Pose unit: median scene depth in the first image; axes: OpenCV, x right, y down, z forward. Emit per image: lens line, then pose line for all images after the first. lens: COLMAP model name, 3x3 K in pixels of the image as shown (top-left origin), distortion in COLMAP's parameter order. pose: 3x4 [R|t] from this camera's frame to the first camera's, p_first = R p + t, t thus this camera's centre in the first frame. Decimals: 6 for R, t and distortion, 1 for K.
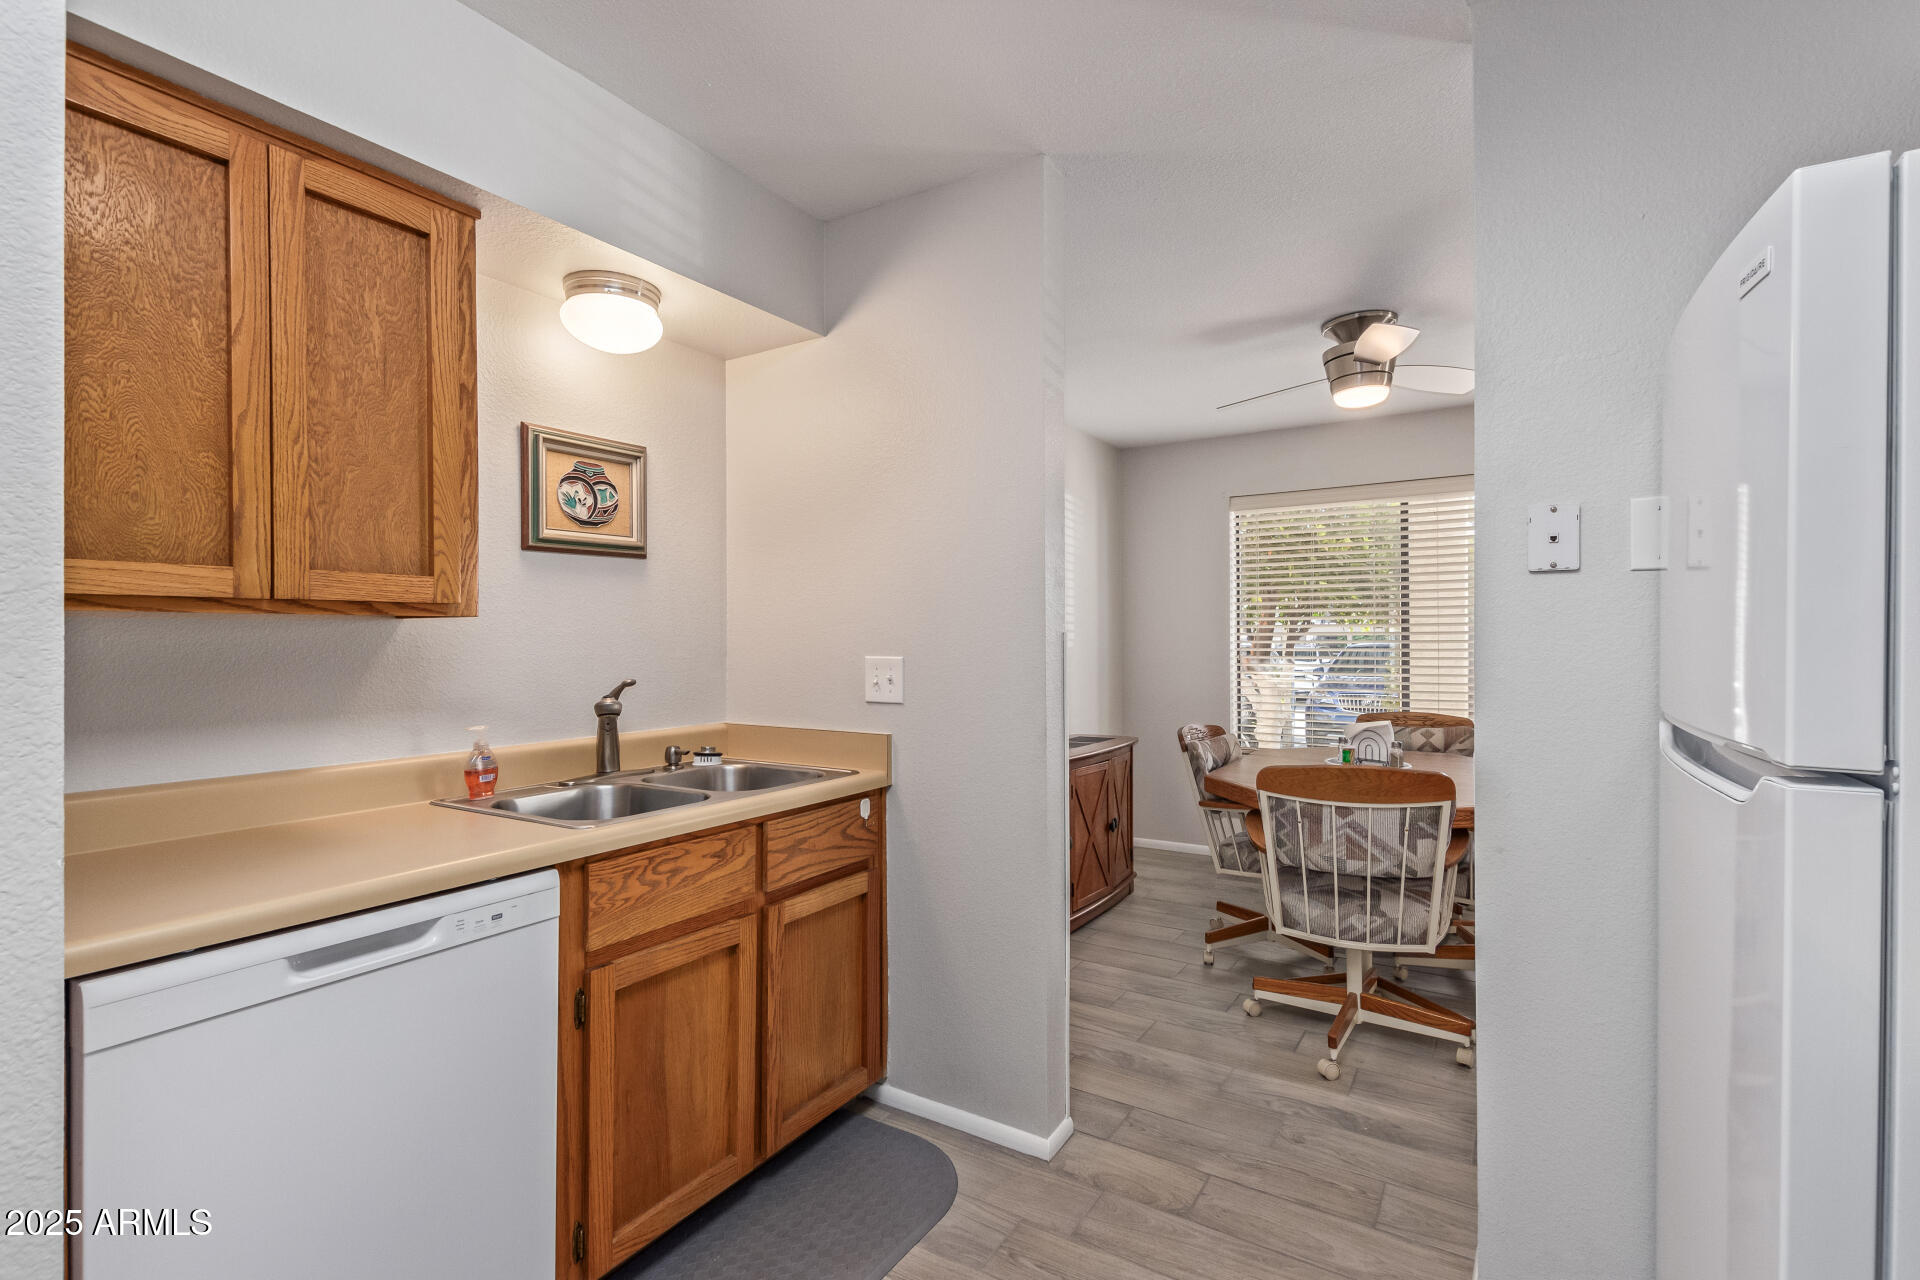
lens RADIAL K [[877.9, 0, 964.1], [0, 877.9, 645.8], [0, 0, 1]] dist [0.012073, -0.005636]
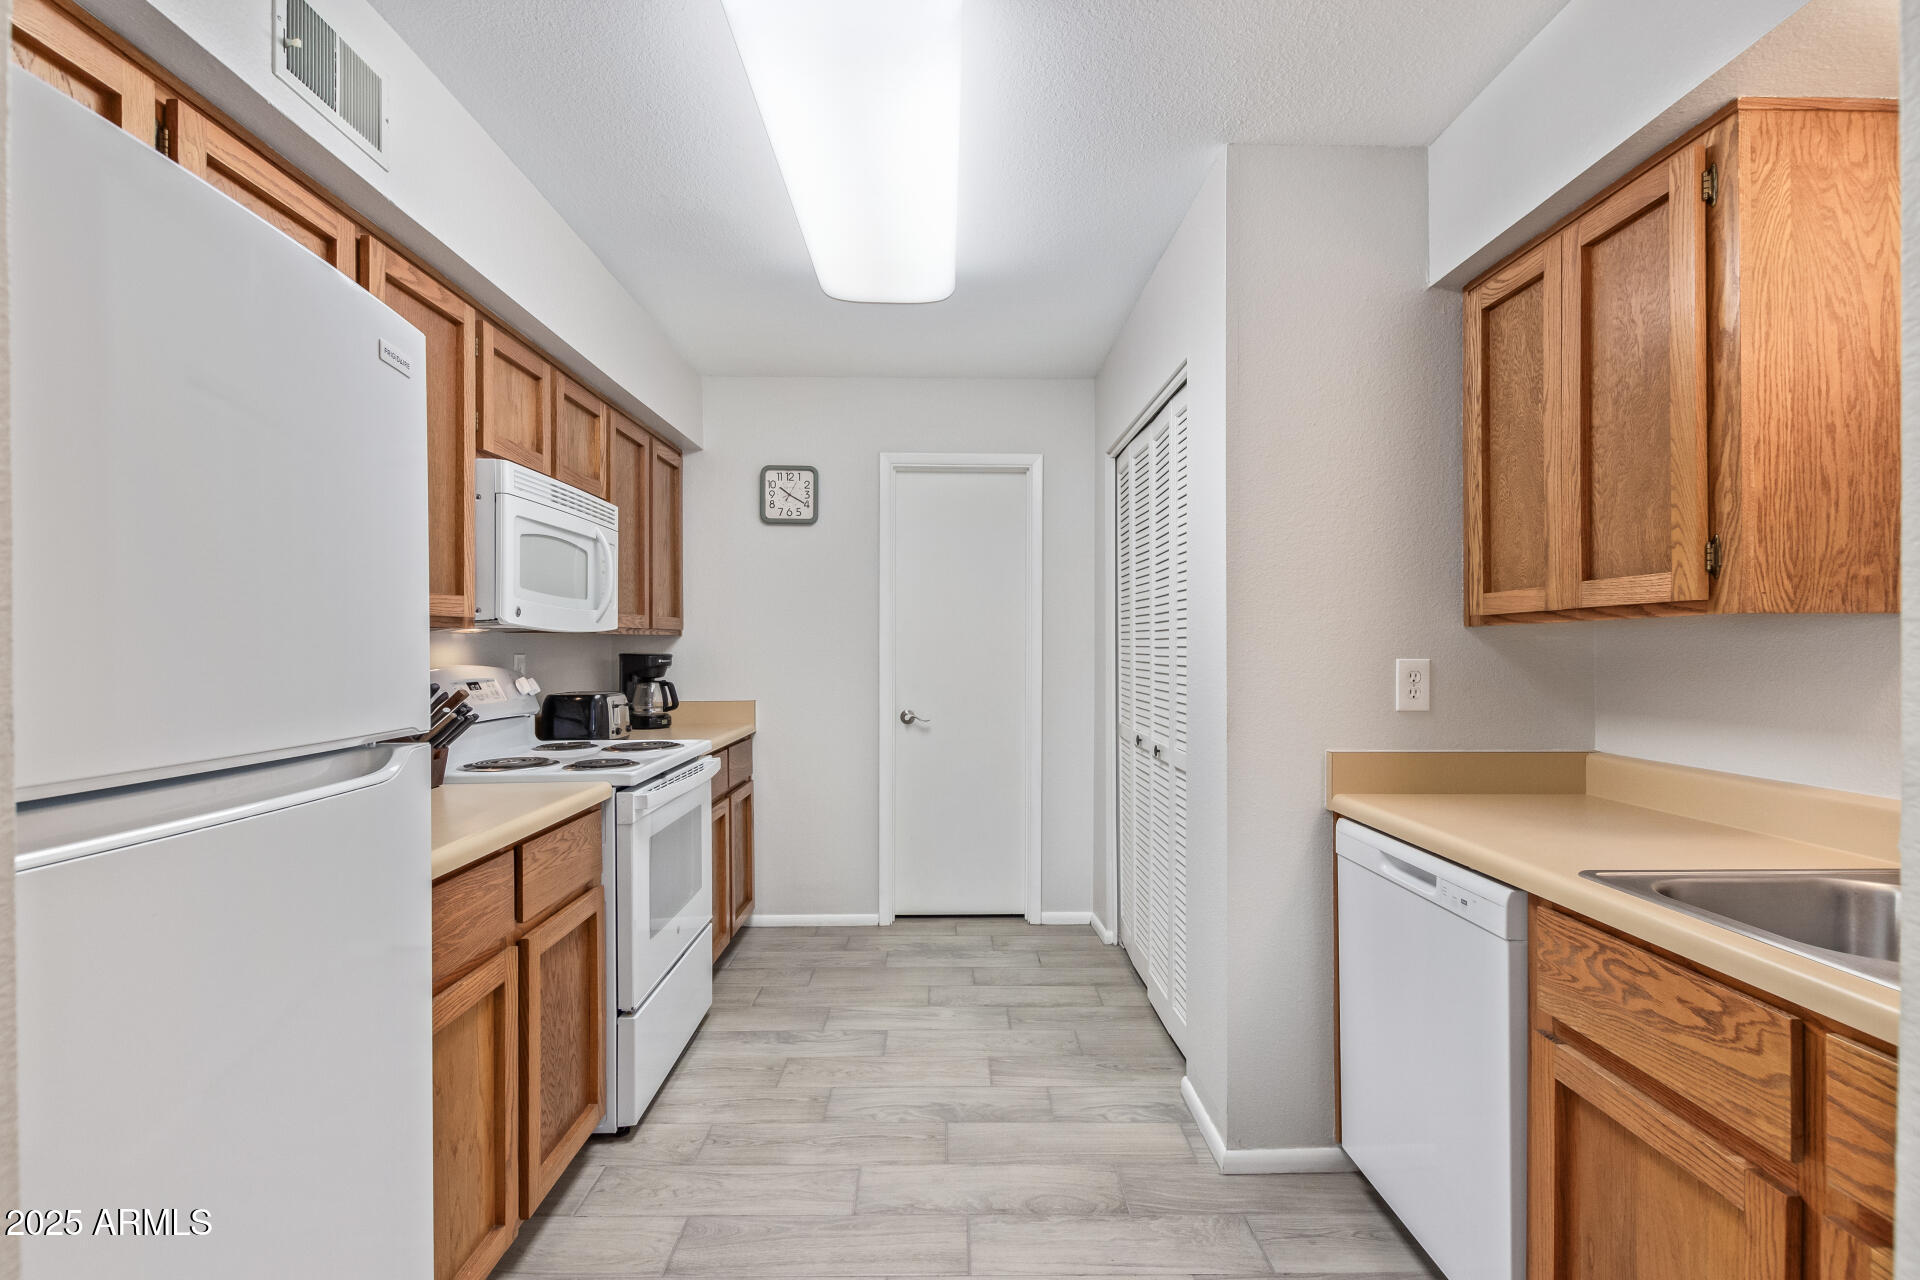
lens RADIAL K [[877.9, 0, 958.1], [0, 877.9, 646.4], [0, 0, 1]] dist [0.012073, -0.005636]
pose [[-0.837401, 0.002762, -0.546582, 0.394323], [0.000284, 0.999989, 0.004619, -0.005594], [0.546589, 0.003712, -0.837393, 1.081272]]
